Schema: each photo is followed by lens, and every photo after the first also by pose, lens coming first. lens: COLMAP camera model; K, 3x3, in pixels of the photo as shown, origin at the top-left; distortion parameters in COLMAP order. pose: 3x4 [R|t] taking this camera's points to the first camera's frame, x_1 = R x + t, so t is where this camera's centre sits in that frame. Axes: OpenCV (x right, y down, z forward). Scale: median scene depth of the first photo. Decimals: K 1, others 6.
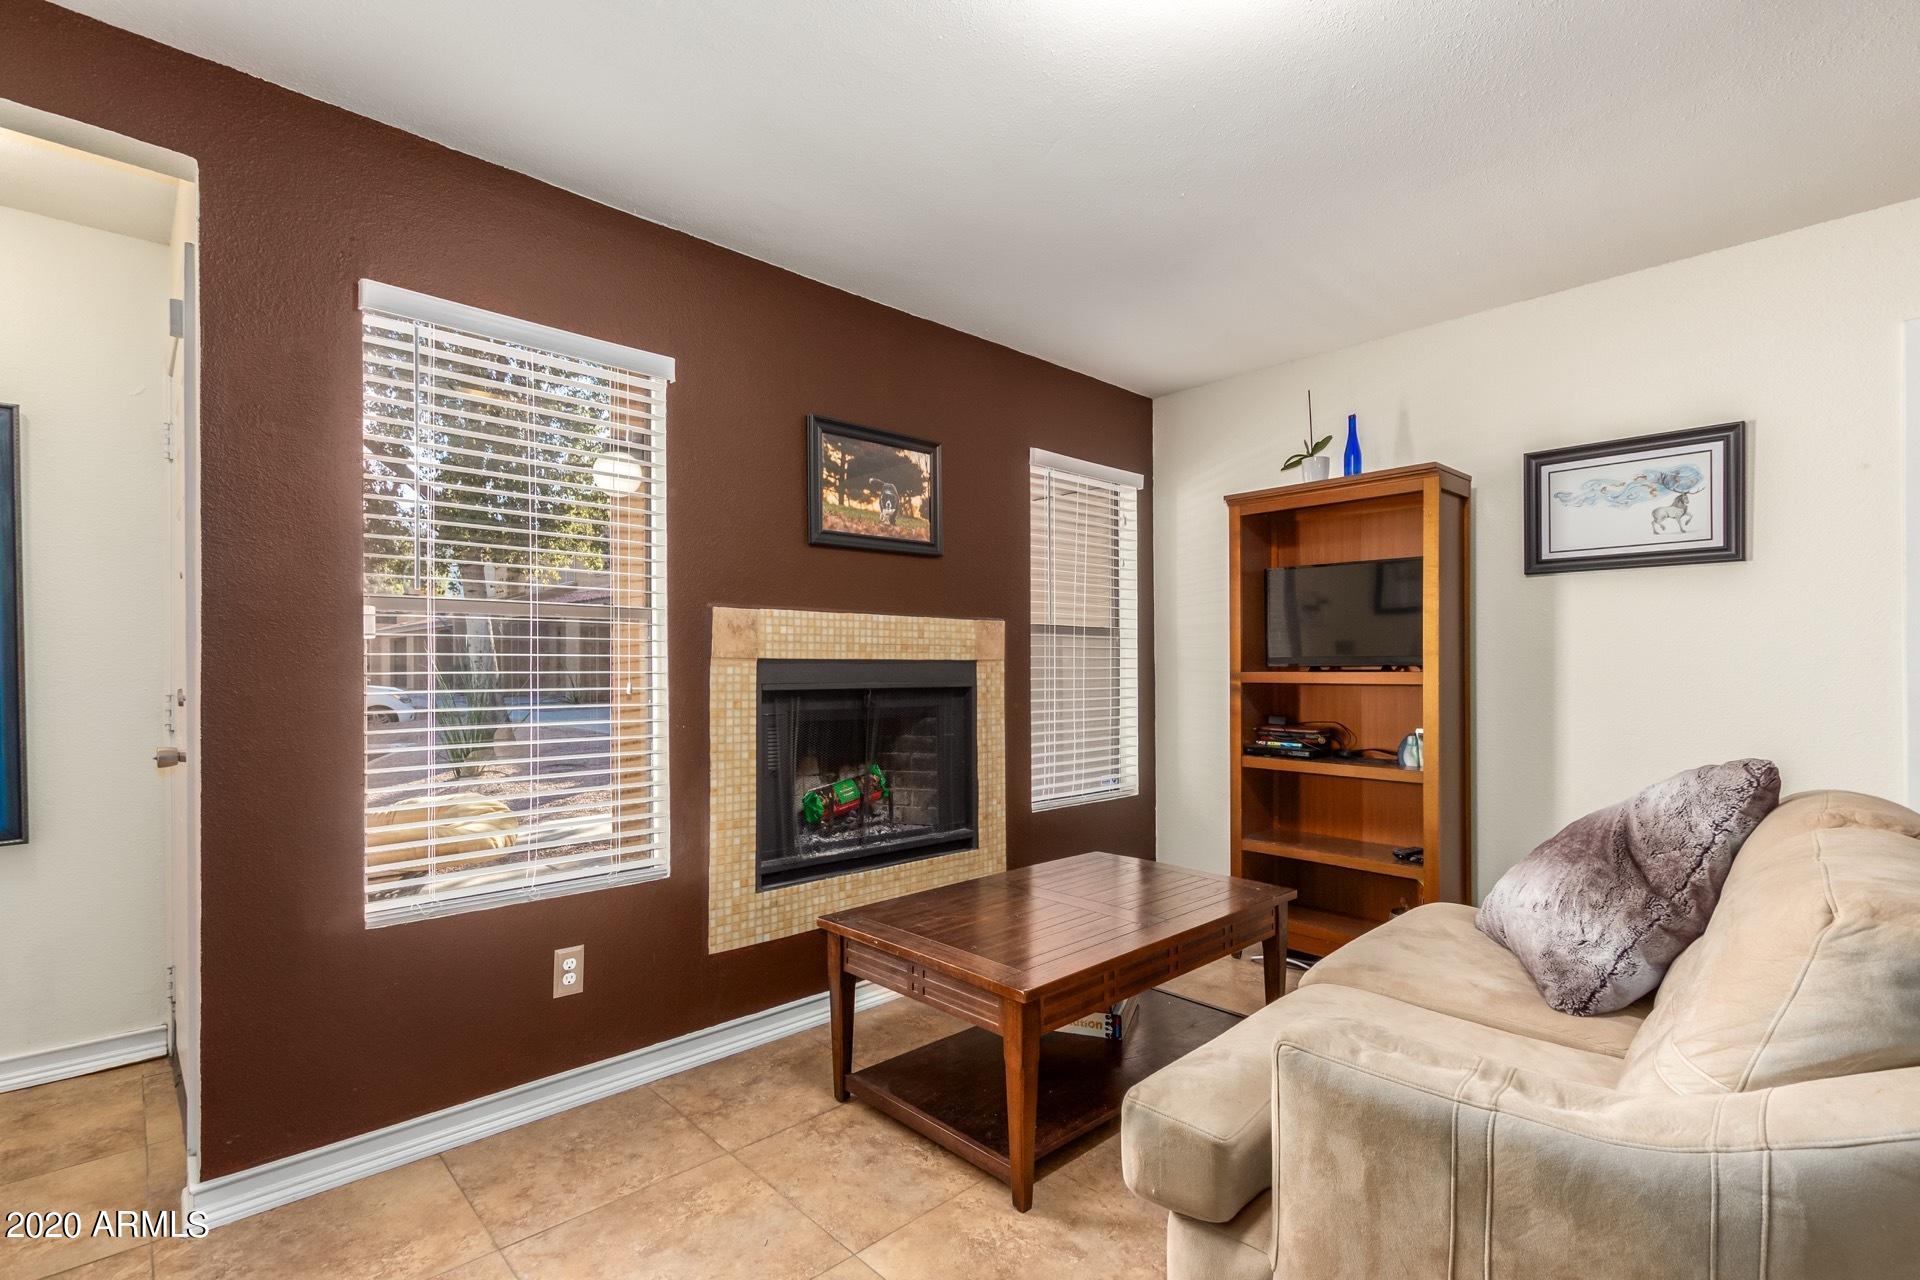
lens RADIAL K [[897.7, 0, 961.3], [0, 897.7, 664.4], [0, 0, 1]] dist [0.001223, 0.000065]
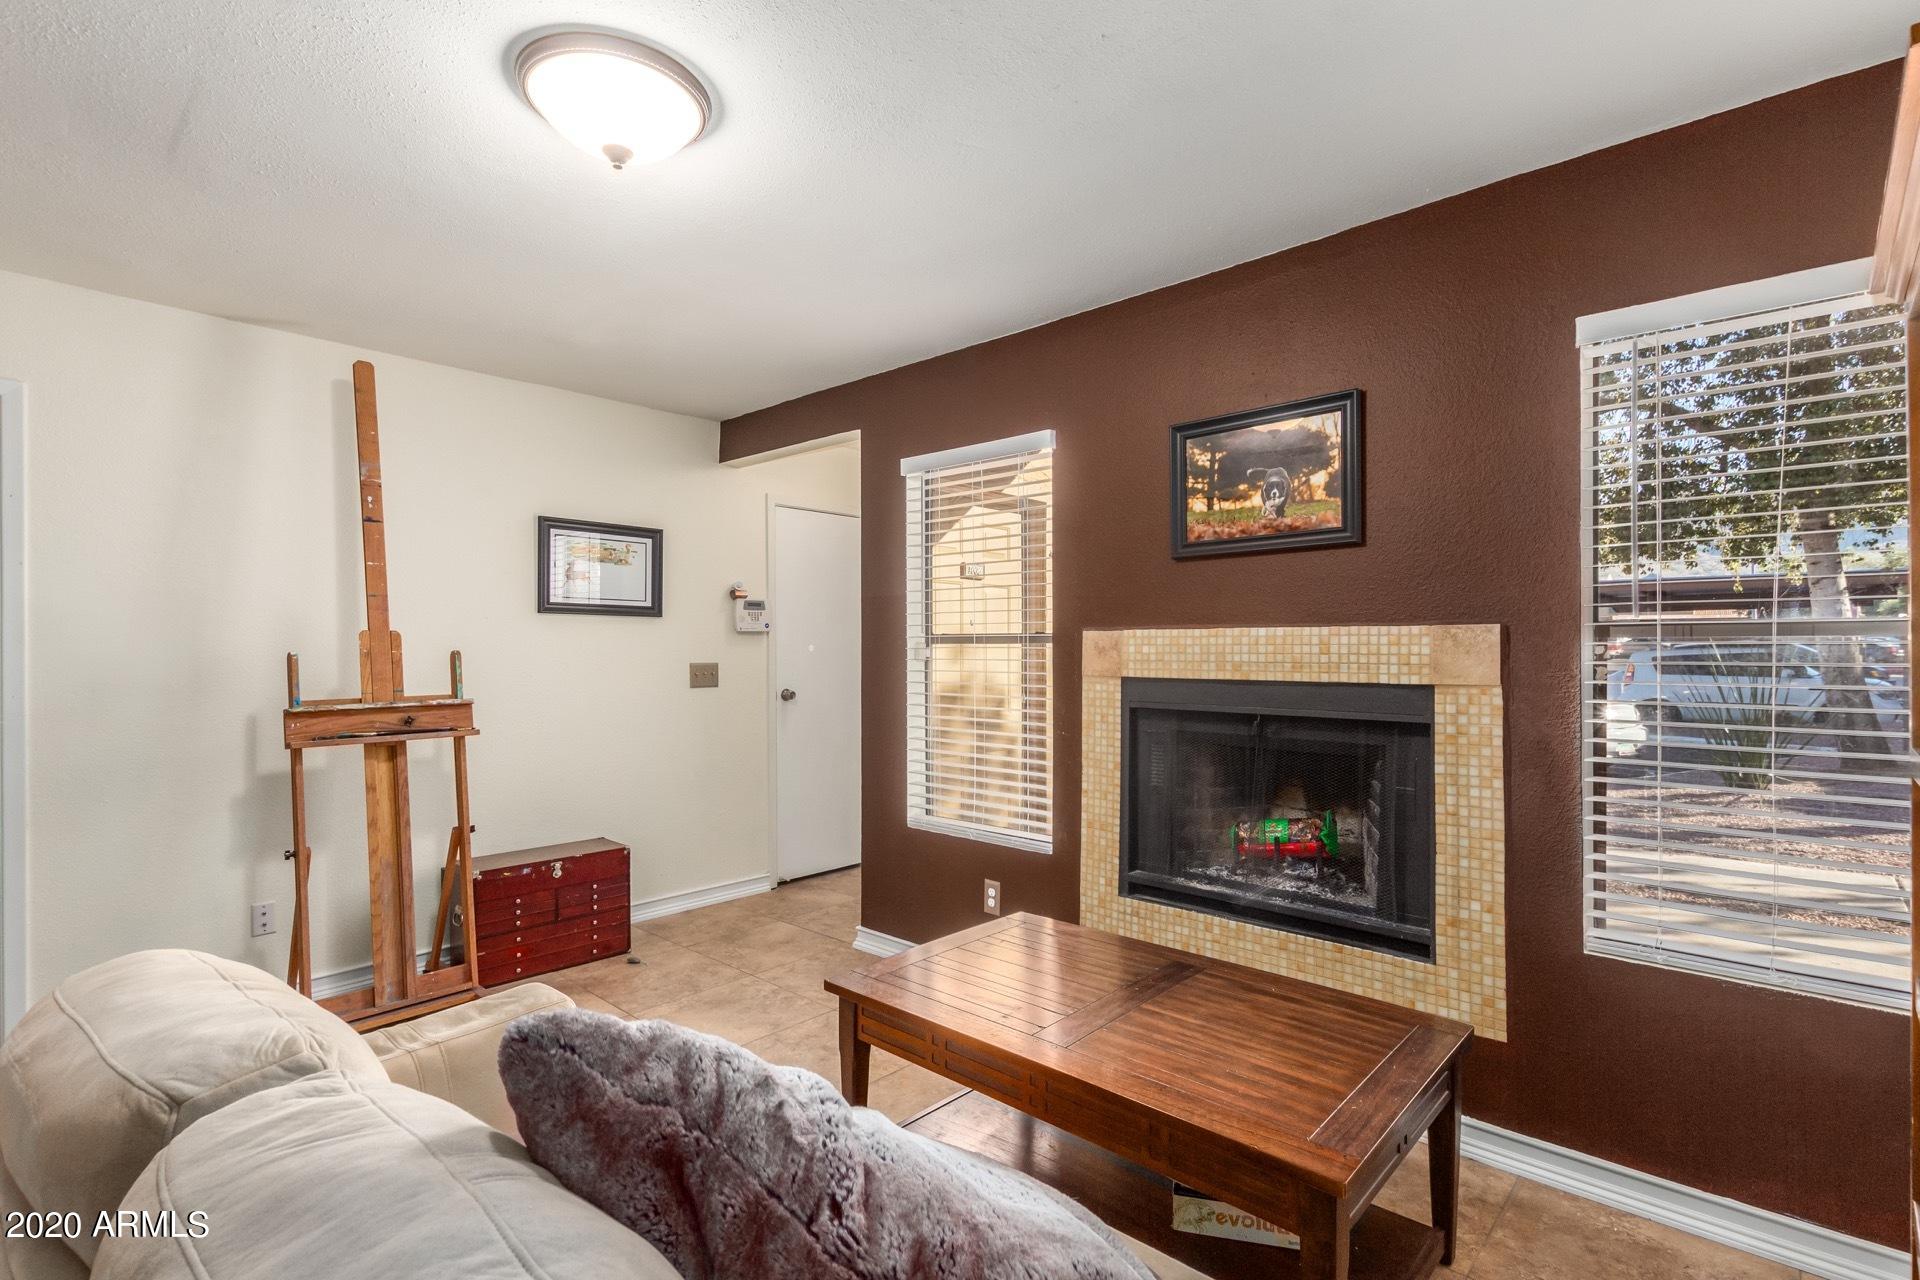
lens RADIAL K [[887.2, 0, 960.3], [0, 887.2, 654.0], [0, 0, 1]] dist [0.002025, 0.000104]
pose [[0.068285, 0.006832, -0.997642, 0.775773], [0.003683, 0.999968, 0.007100, -0.040083], [0.997659, -0.004160, 0.068258, 0.706834]]
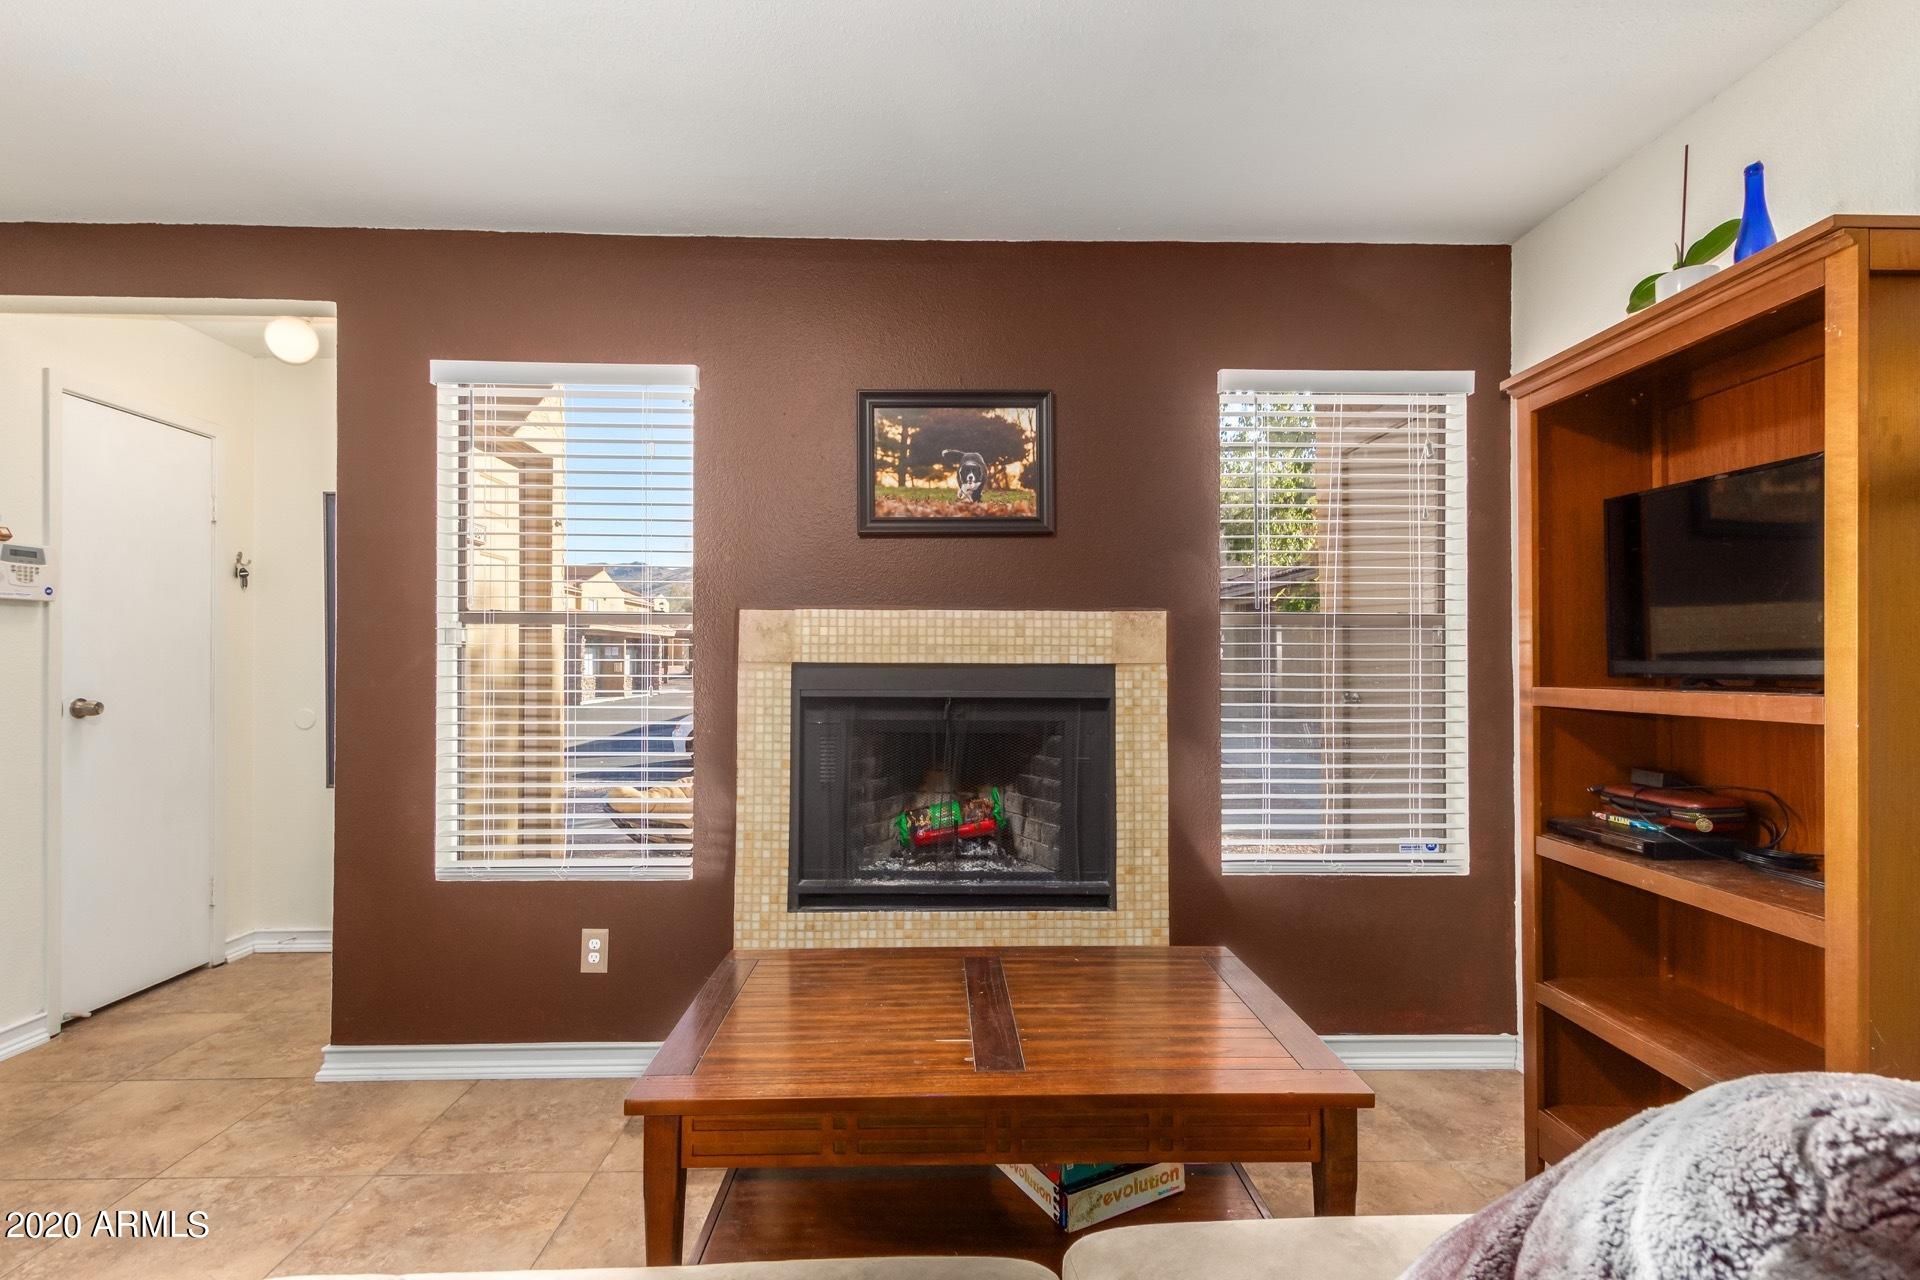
lens RADIAL K [[894.4, 0, 958.7], [0, 894.4, 657.5], [0, 0, 1]] dist [0.002076, -0.000019]
pose [[0.740245, -0.000507, -0.672337, 0.508862], [-0.002260, 0.999992, -0.003243, -0.008714], [0.672333, 0.003920, 0.740238, 0.406742]]
